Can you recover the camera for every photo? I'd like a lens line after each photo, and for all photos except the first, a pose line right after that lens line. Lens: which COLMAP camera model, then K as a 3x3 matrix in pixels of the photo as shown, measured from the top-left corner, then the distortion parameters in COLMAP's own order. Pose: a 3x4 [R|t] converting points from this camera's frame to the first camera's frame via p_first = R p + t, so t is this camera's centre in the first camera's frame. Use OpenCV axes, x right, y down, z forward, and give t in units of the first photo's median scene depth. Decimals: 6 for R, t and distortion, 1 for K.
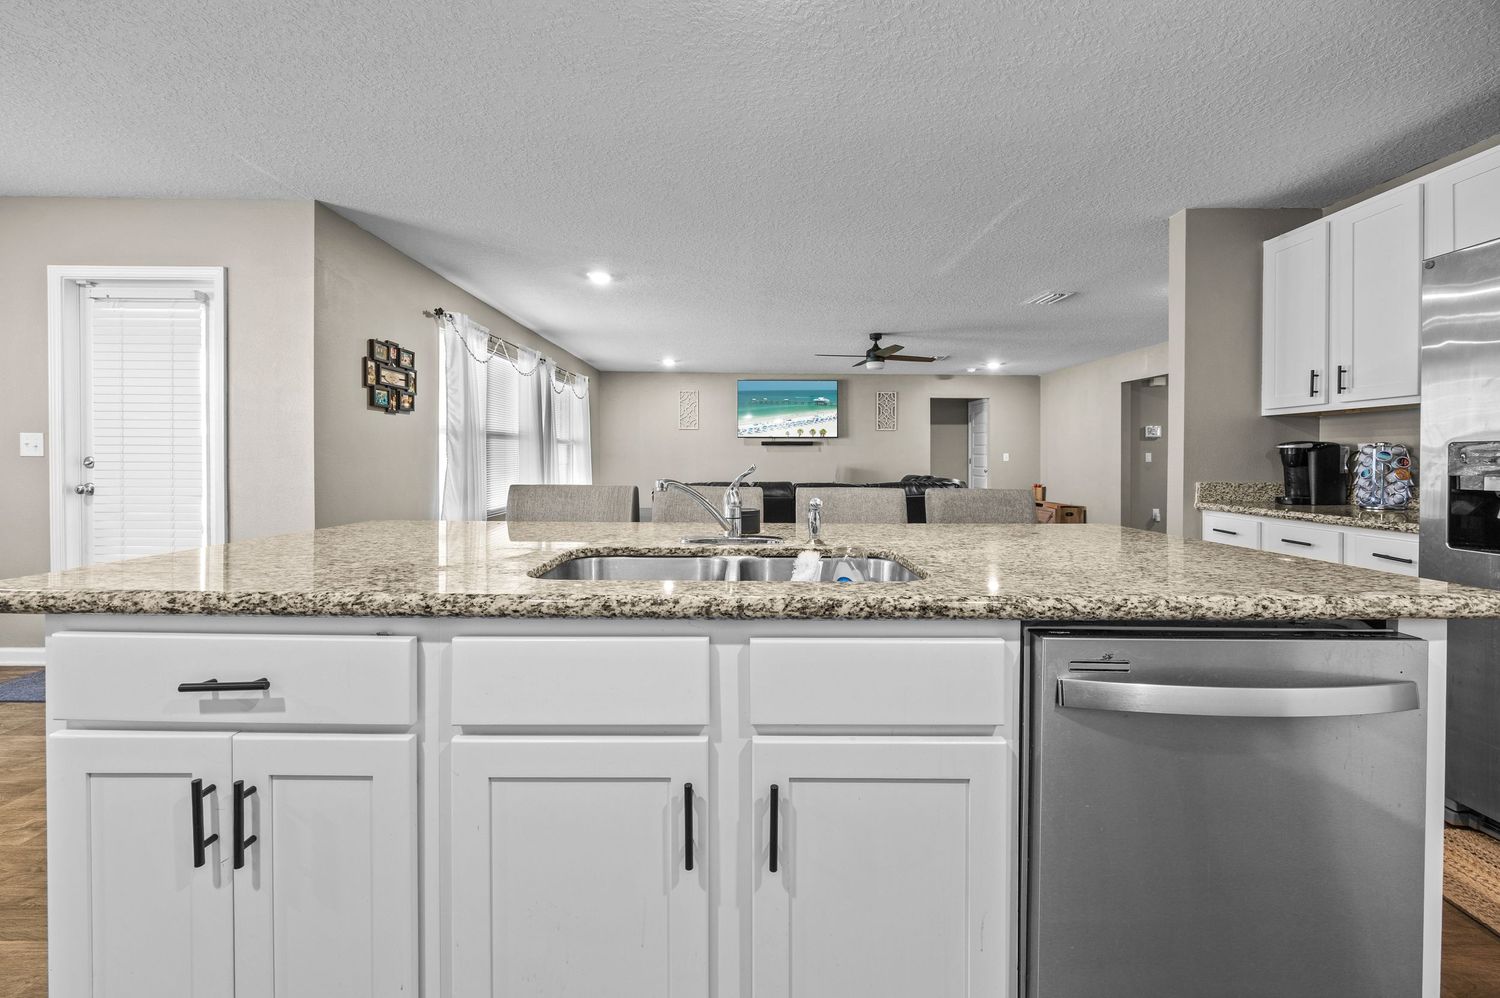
lens RADIAL K [[591.3, 0, 752.1], [0, 591.3, 470.5], [0, 0, 1]] dist [-0.001095, -0.000110]
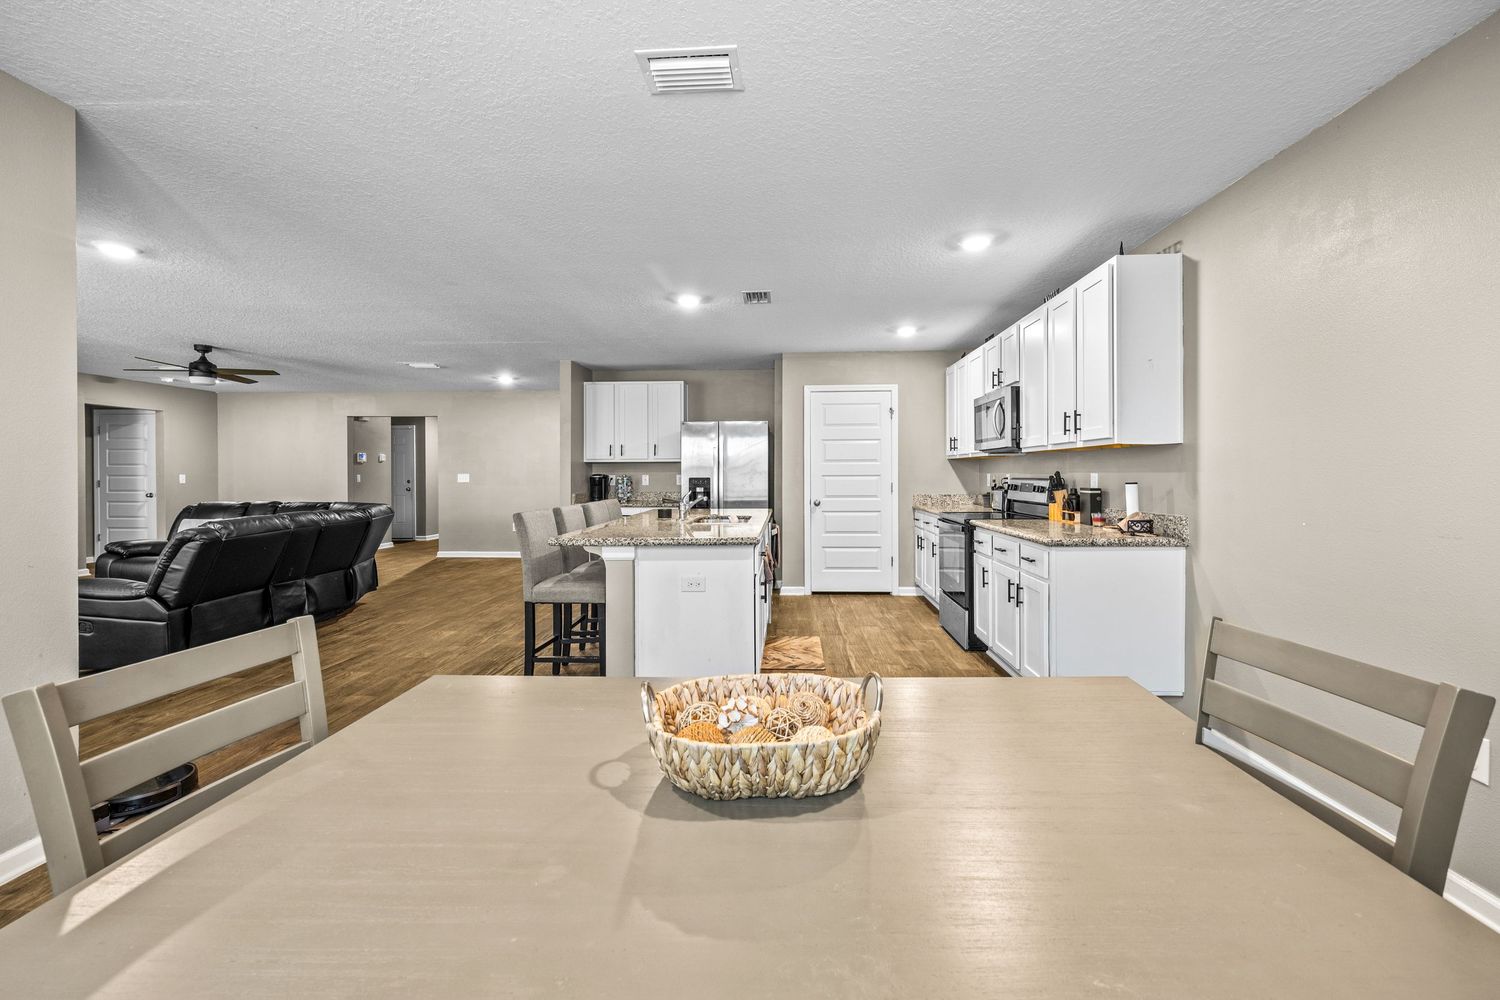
lens RADIAL K [[591.3, 0, 752.1], [0, 591.3, 471.5], [0, 0, 1]] dist [-0.001095, -0.000110]
pose [[0.087134, -0.000964, 0.996196, -1.243706], [0.023395, 0.999726, -0.001079, -0.041105], [-0.995922, 0.023400, 0.087133, 0.203744]]
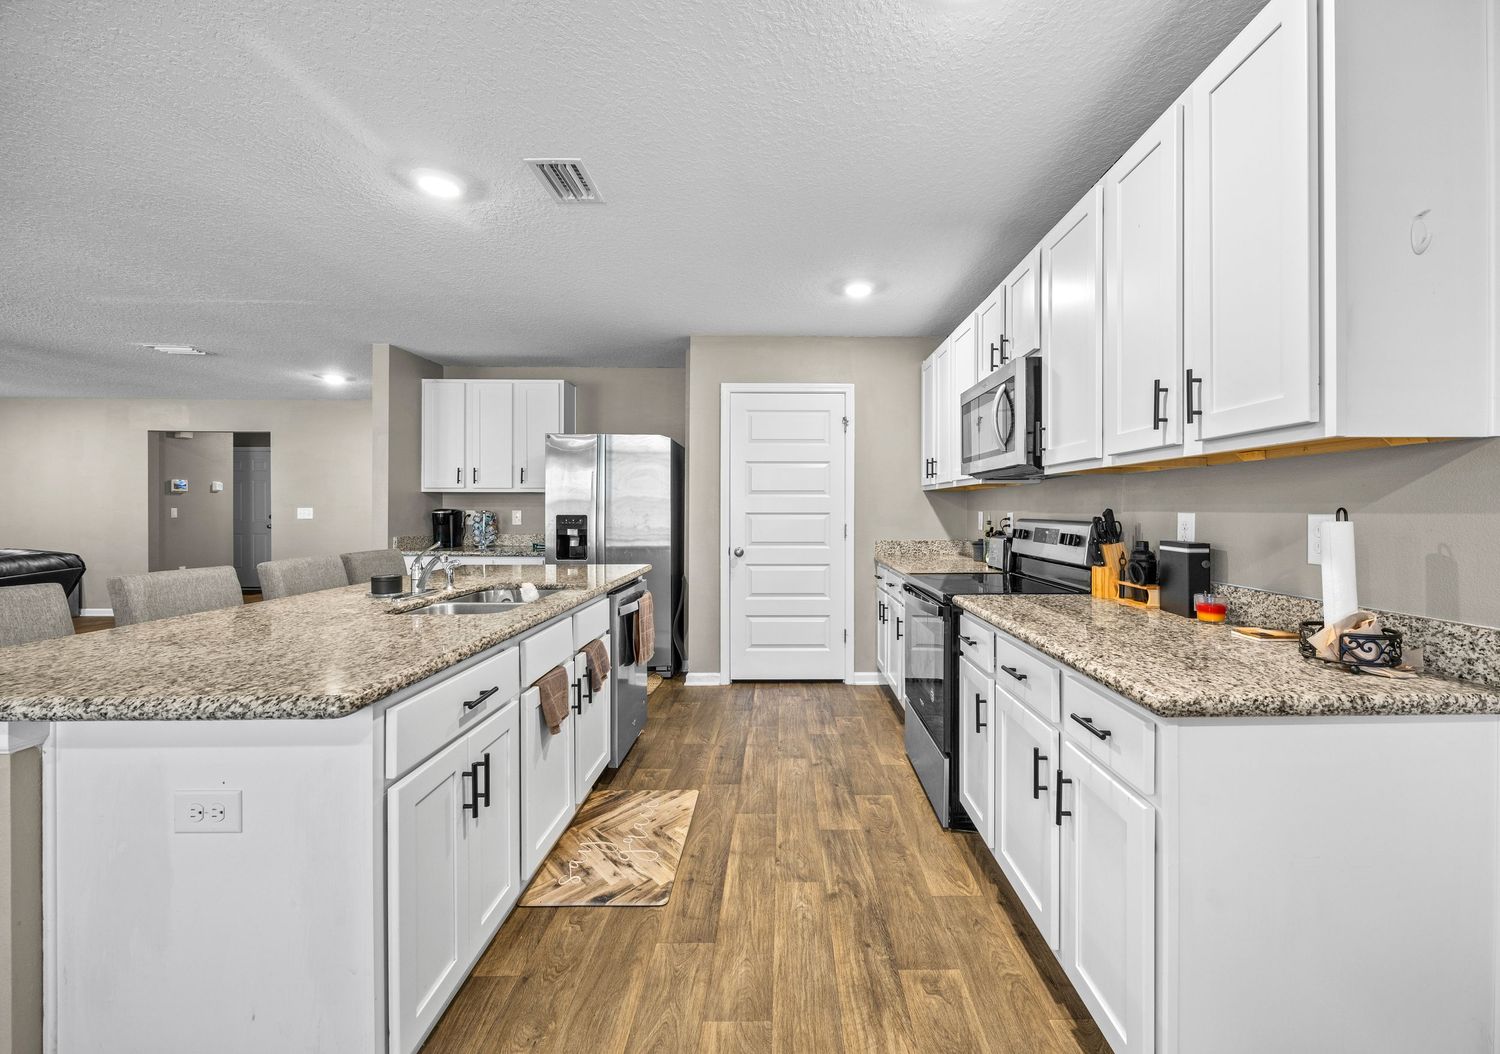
lens RADIAL K [[597.7, 0, 777.1], [0, 597.7, 506.0], [0, 0, 1]] dist [0.000276, 0.000000]
pose [[0.023870, 0.001486, 0.999714, -0.667400], [0.017600, 0.999843, -0.001906, -0.036843], [-0.999560, 0.017641, 0.023840, 0.044811]]
